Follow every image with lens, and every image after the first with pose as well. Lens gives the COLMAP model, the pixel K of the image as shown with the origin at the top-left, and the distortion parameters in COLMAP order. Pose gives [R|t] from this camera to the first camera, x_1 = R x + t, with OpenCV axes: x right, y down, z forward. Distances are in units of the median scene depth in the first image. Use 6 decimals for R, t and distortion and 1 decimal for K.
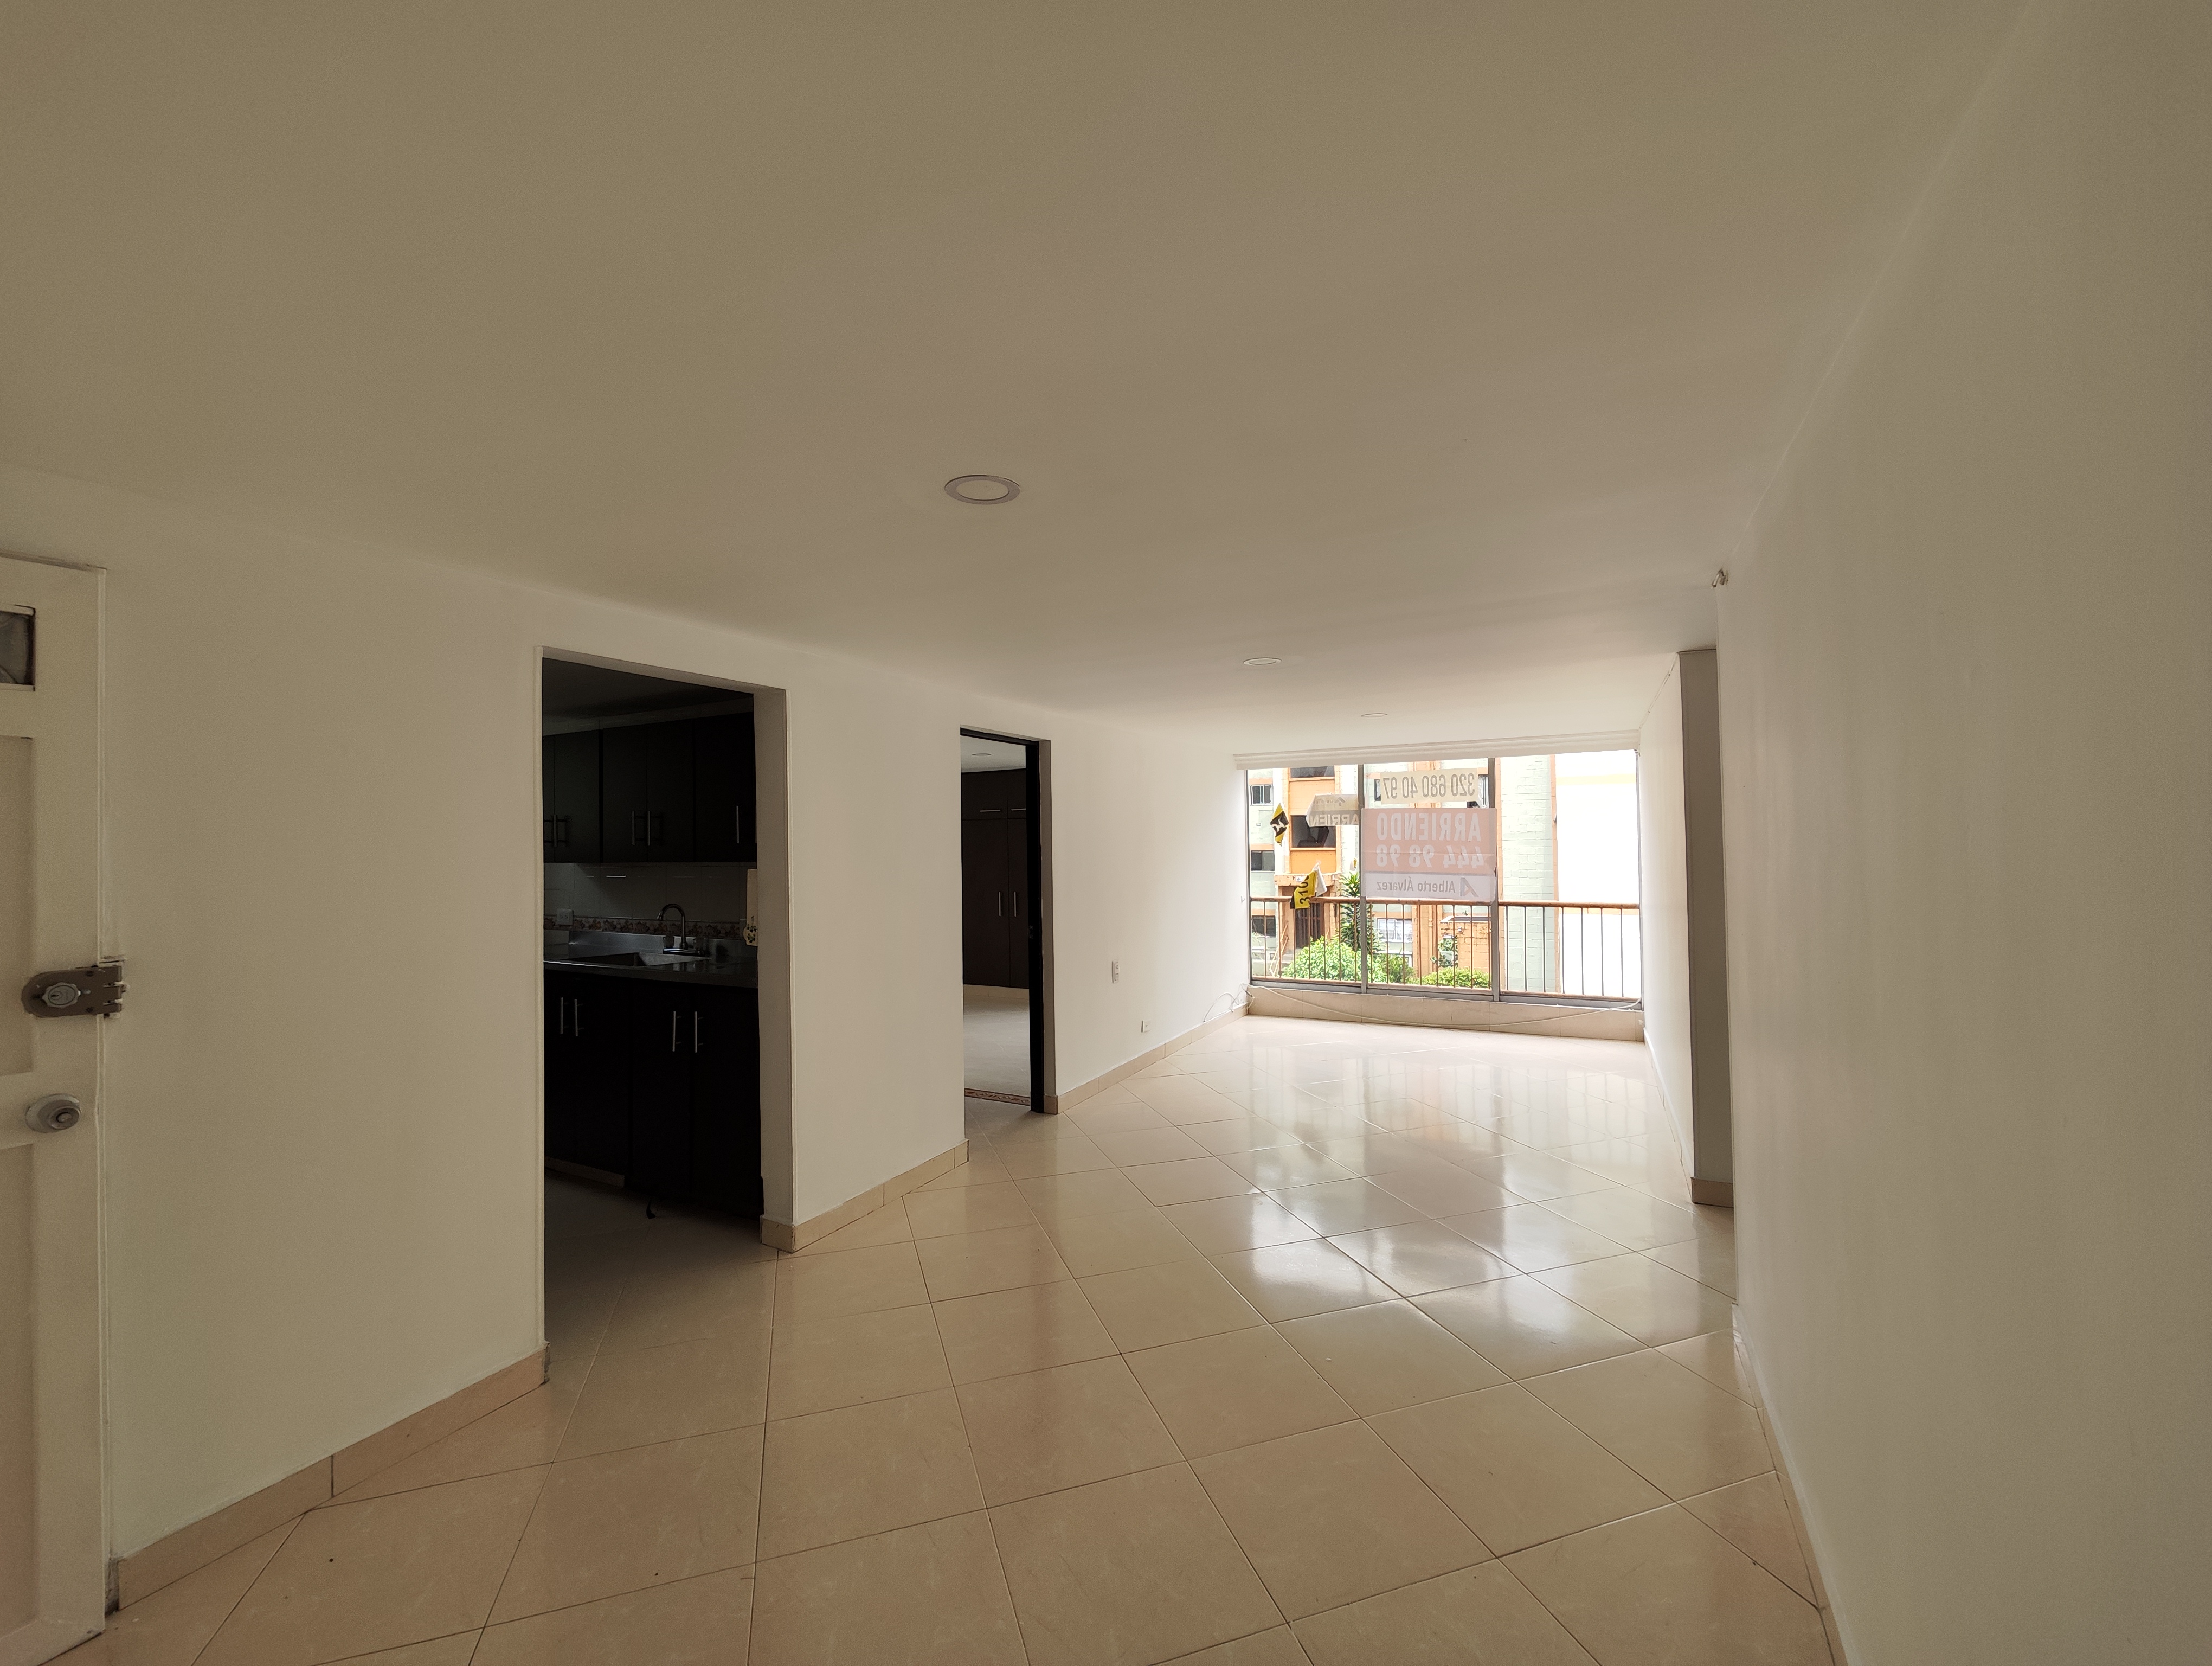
lens RADIAL K [[894.7, 0, 1106.0], [0, 894.7, 833.0], [0, 0, 1]] dist [-0.002092, -0.000139]
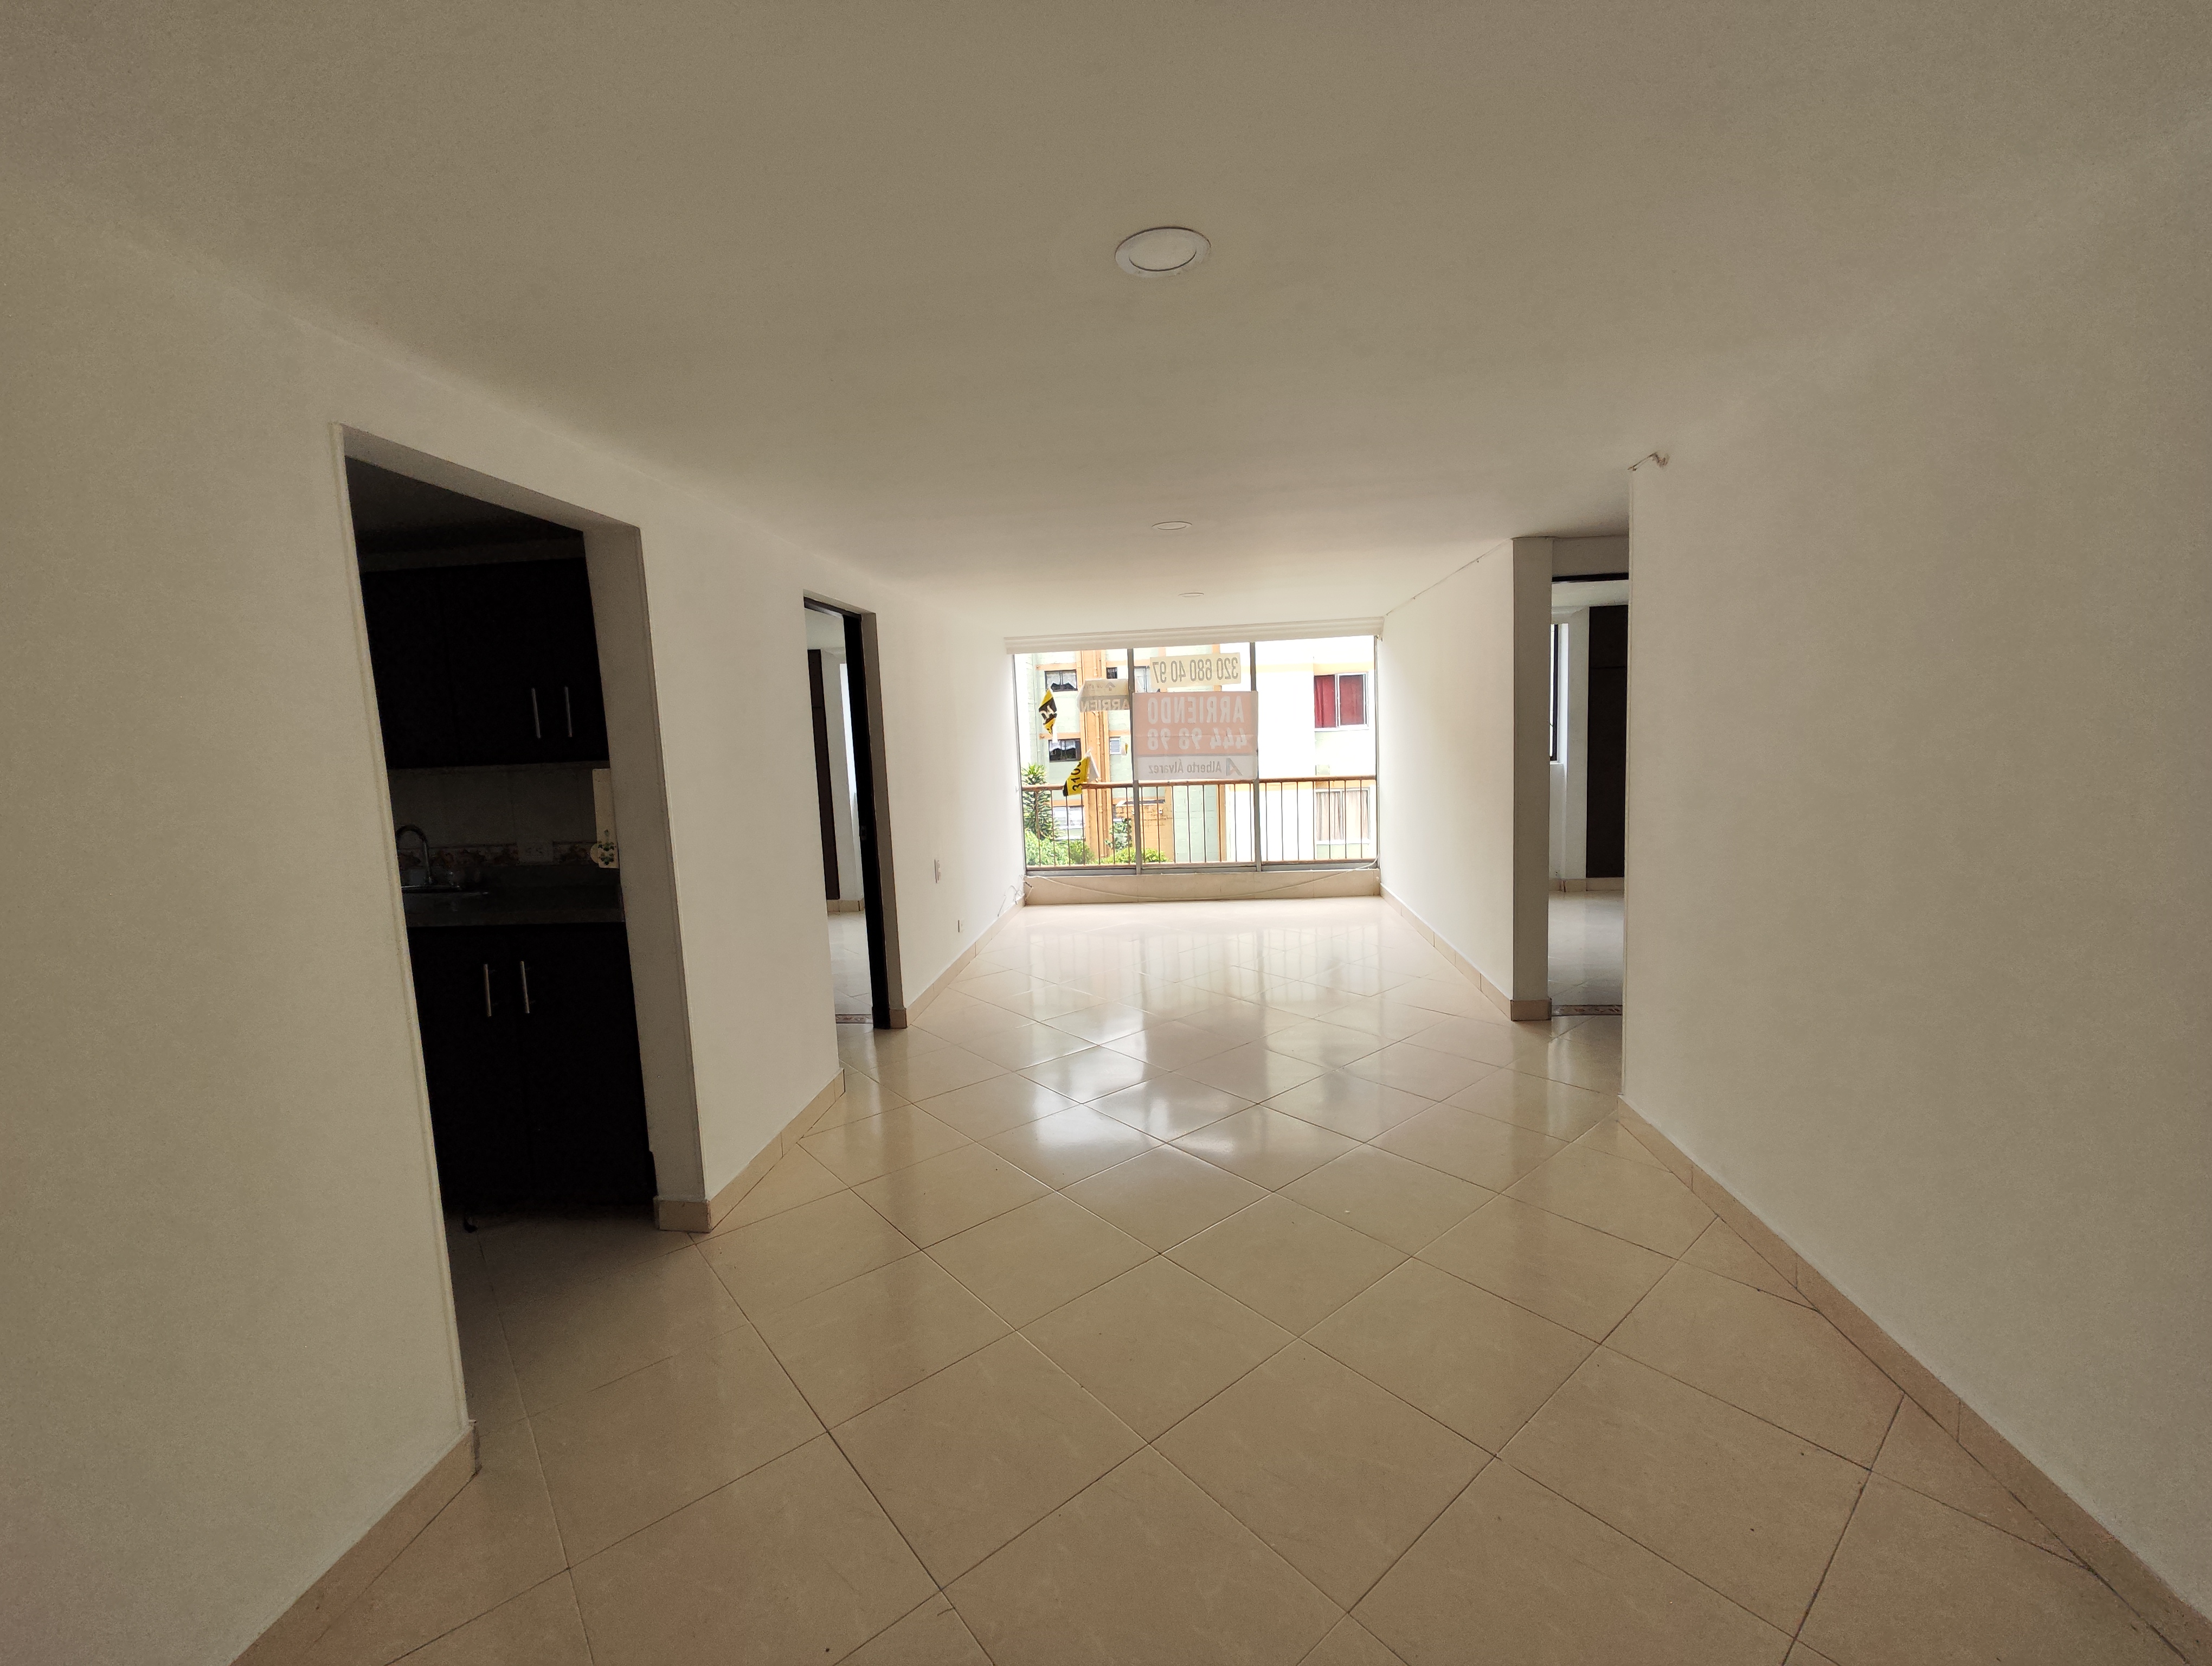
lens RADIAL K [[903.8, 0, 1103.2], [0, 903.8, 824.6], [0, 0, 1]] dist [0.001880, 0.000263]
pose [[0.933937, -0.062978, 0.351845, -0.121204], [0.024698, 0.993373, 0.112251, 0.005000], [-0.356583, -0.096146, 0.929303, 0.056548]]
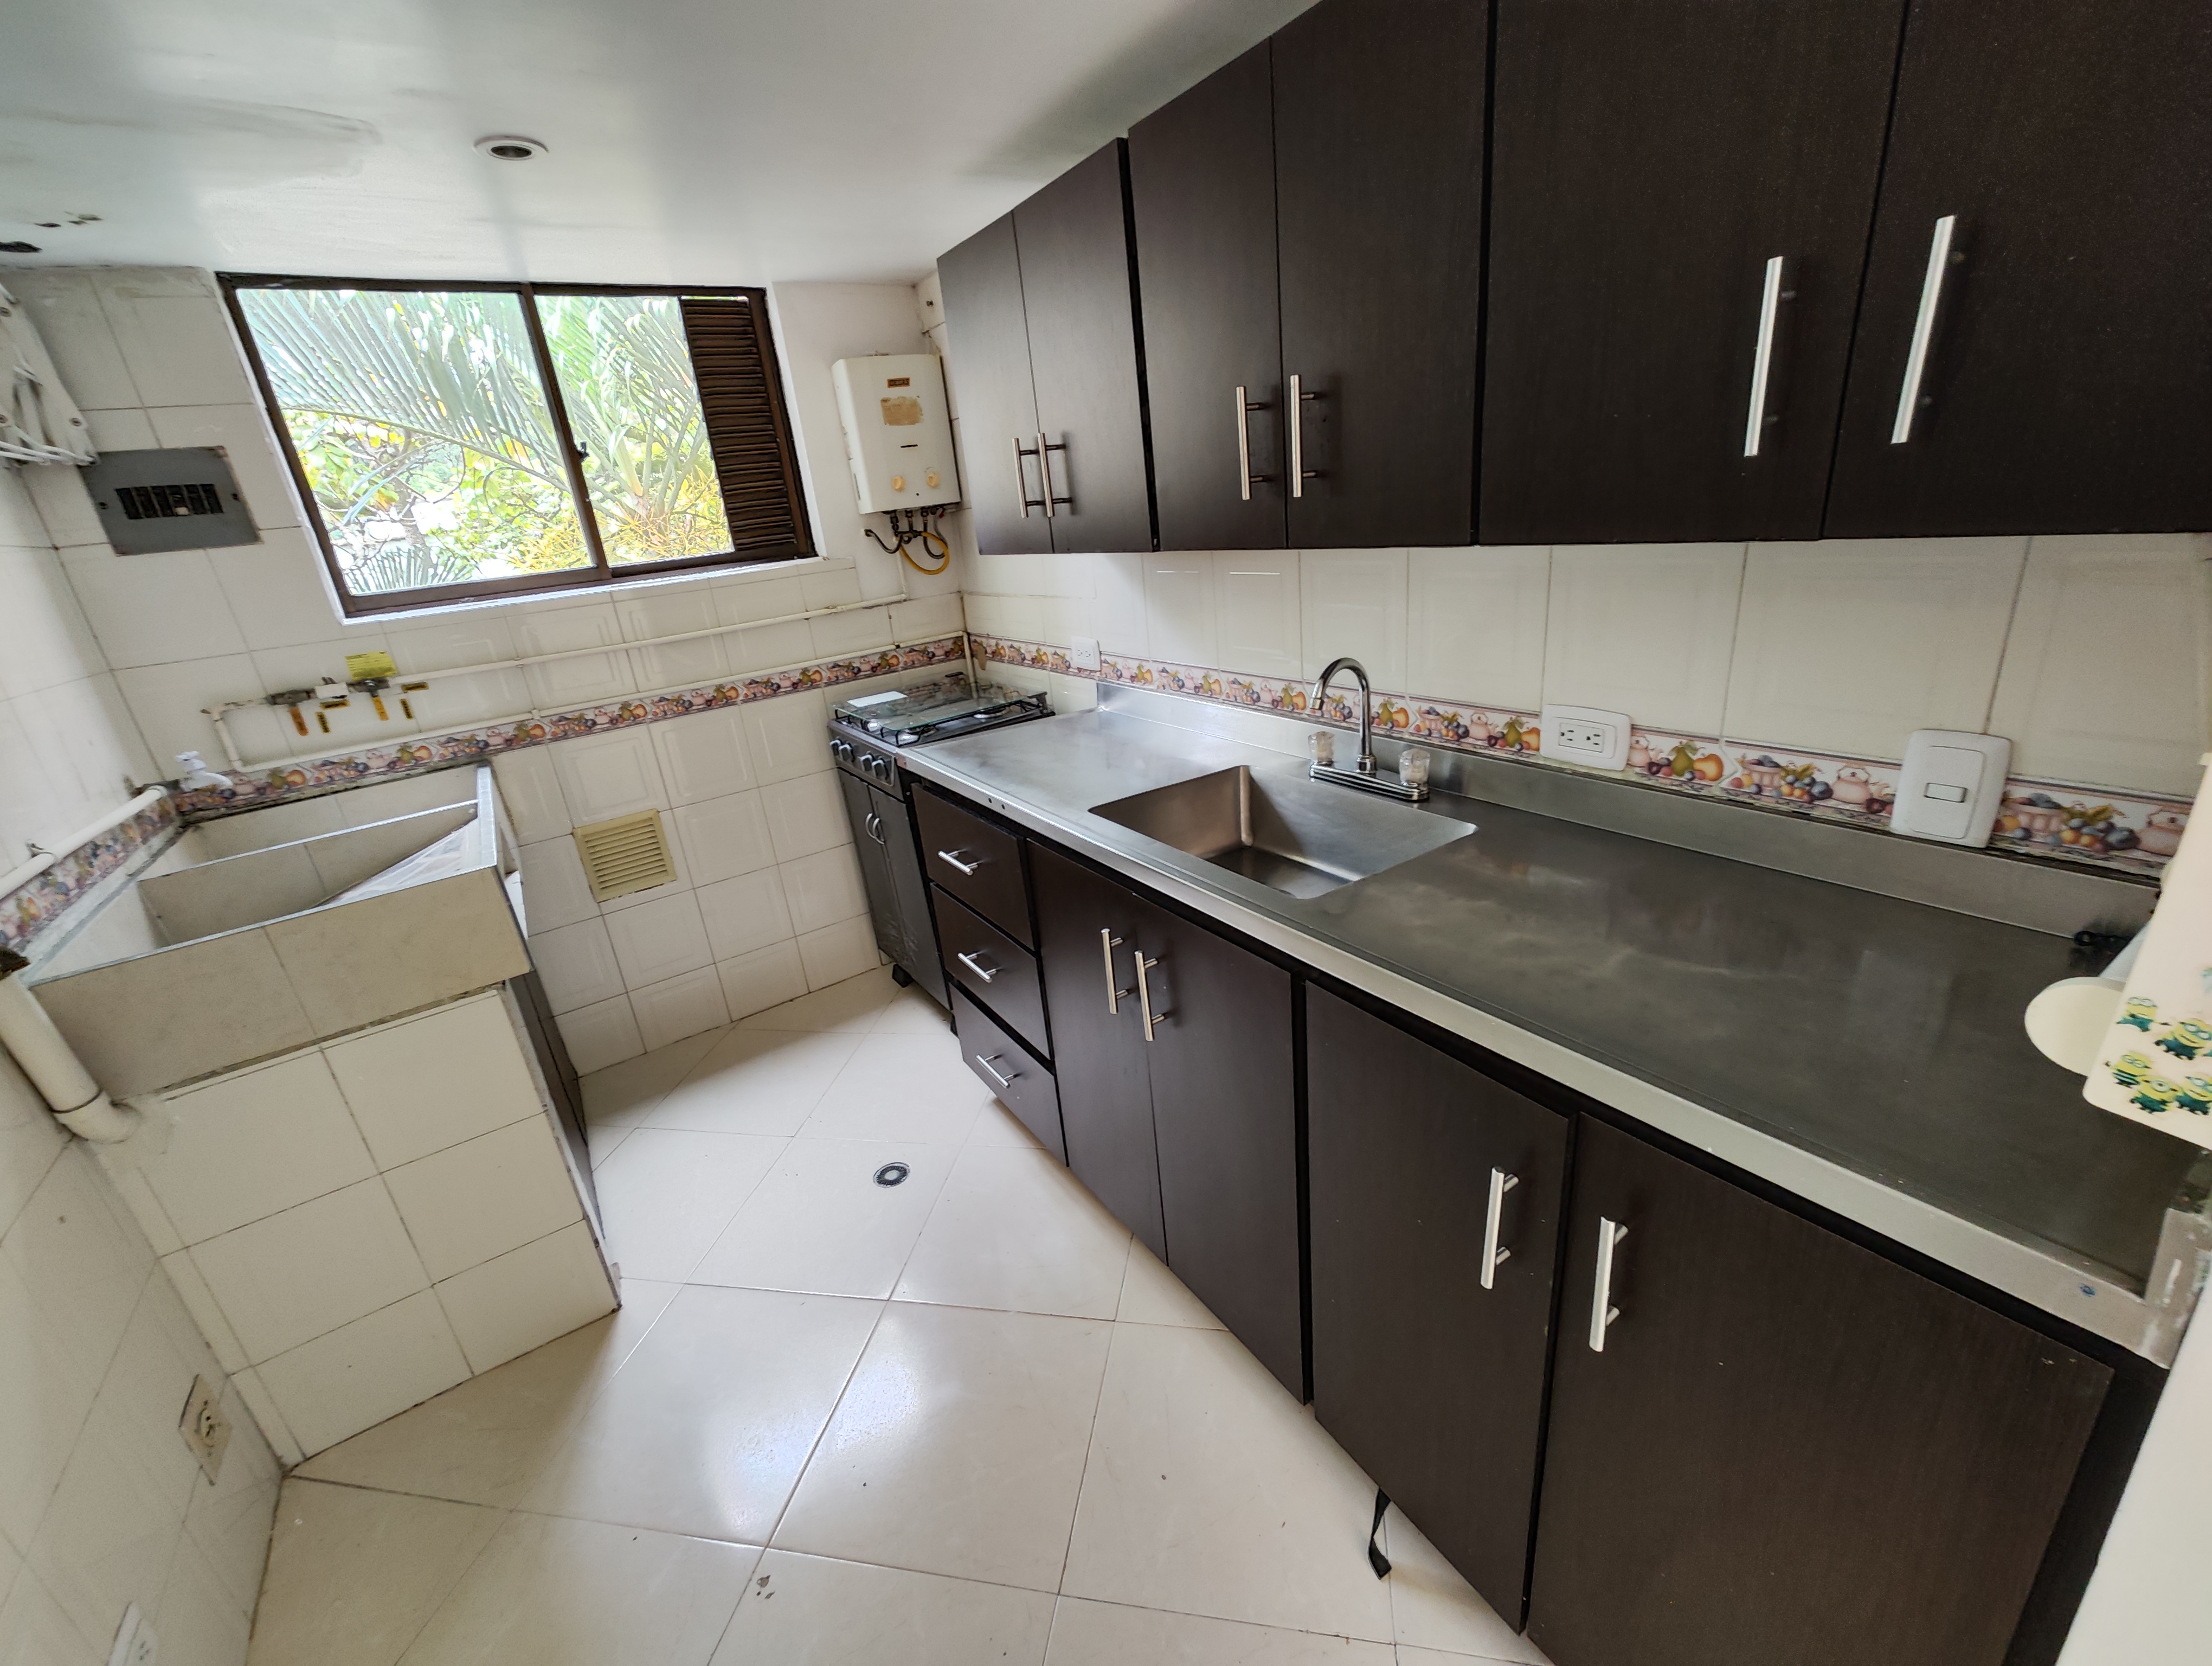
lens RADIAL K [[903.8, 0, 1103.2], [0, 903.8, 824.6], [0, 0, 1]] dist [0.001880, 0.000263]
pose [[0.868582, 0.097035, -0.485953, -0.221582], [0.100356, 0.925877, 0.364254, -0.001358], [0.485278, -0.365153, 0.794461, 0.368329]]
